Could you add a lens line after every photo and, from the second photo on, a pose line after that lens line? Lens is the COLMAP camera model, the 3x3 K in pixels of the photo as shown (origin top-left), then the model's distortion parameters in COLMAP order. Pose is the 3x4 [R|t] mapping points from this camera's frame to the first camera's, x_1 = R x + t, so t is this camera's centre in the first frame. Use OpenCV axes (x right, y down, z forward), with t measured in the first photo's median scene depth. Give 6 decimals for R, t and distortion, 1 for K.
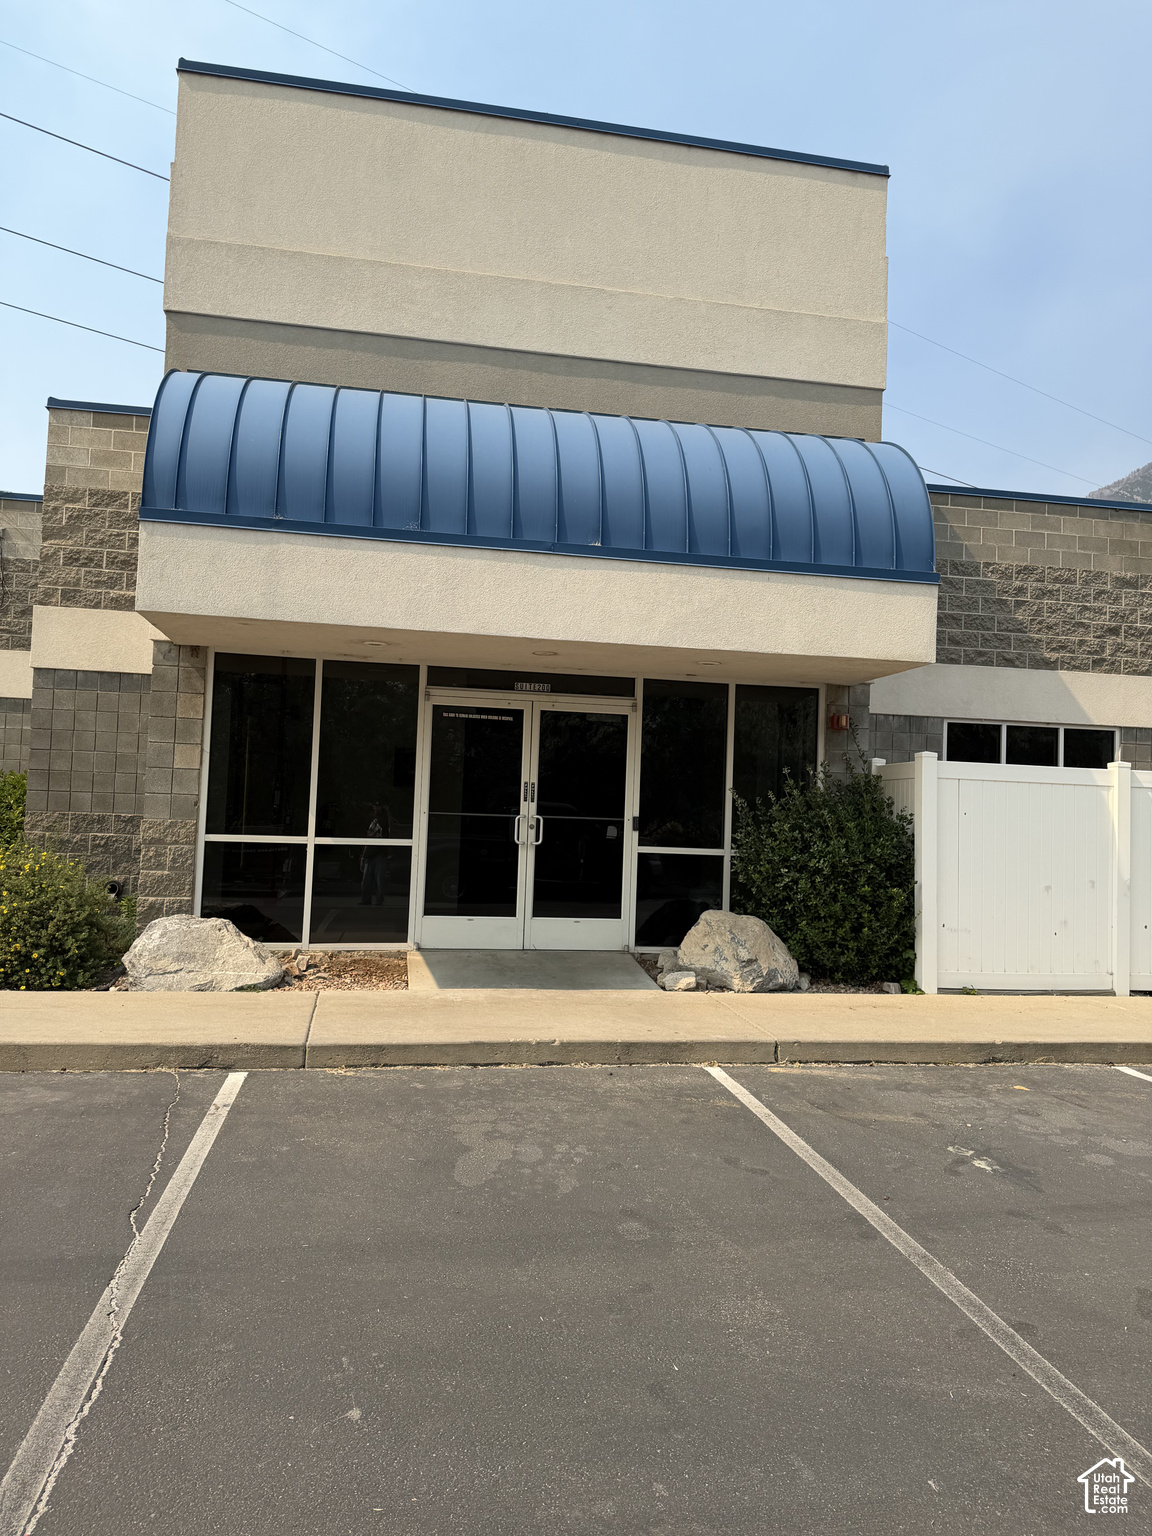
lens RADIAL K [[1062.9, 0, 576.0], [0, 1062.9, 768.0], [0, 0, 1]] dist [0.079503, -0.121032]
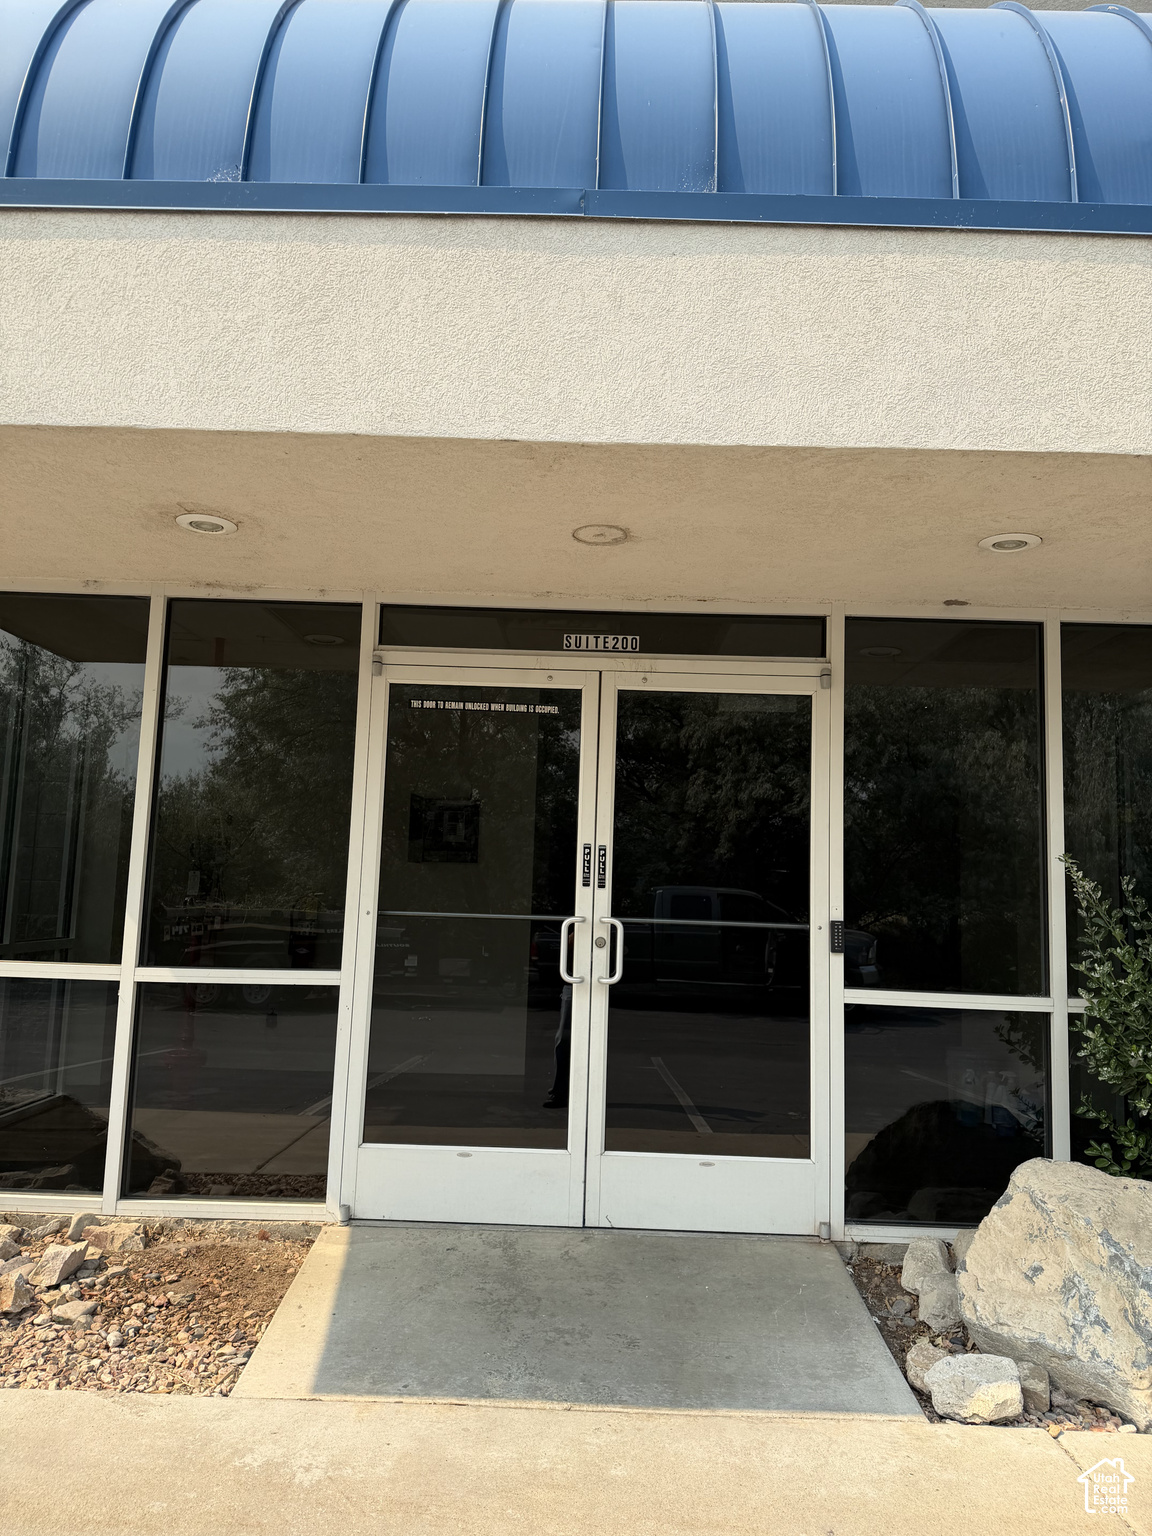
lens RADIAL K [[1062.9, 0, 576.0], [0, 1062.9, 768.0], [0, 0, 1]] dist [0.079503, -0.121032]
pose [[0.982654, -0.025067, -0.183744, 0.033755], [0.010416, 0.996719, -0.080271, 0.017177], [0.185153, 0.076965, 0.979691, 0.549880]]
